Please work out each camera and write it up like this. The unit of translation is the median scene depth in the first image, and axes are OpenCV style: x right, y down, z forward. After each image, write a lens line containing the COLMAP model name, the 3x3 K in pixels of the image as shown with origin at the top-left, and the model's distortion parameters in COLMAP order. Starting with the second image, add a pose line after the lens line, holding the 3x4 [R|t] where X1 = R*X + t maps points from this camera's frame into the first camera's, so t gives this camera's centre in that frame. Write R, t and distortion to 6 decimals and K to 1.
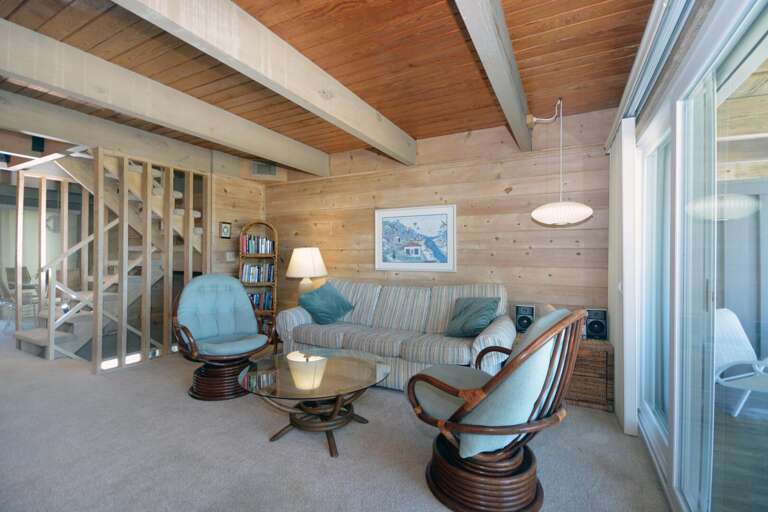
lens RADIAL K [[349.1, 0, 383.8], [0, 349.1, 258.1], [0, 0, 1]] dist [0.000422, -0.000132]
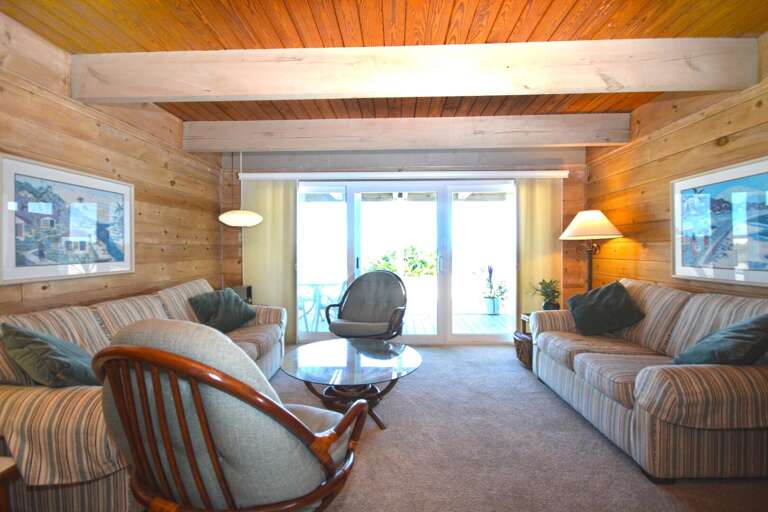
lens RADIAL K [[349.1, 0, 385.2], [0, 349.1, 253.9], [0, 0, 1]] dist [0.000422, -0.000132]
pose [[-0.448949, -0.020915, 0.893313, -0.710206], [-0.004245, 0.999765, 0.021274, -0.019639], [-0.893547, 0.005759, -0.448932, 0.831753]]
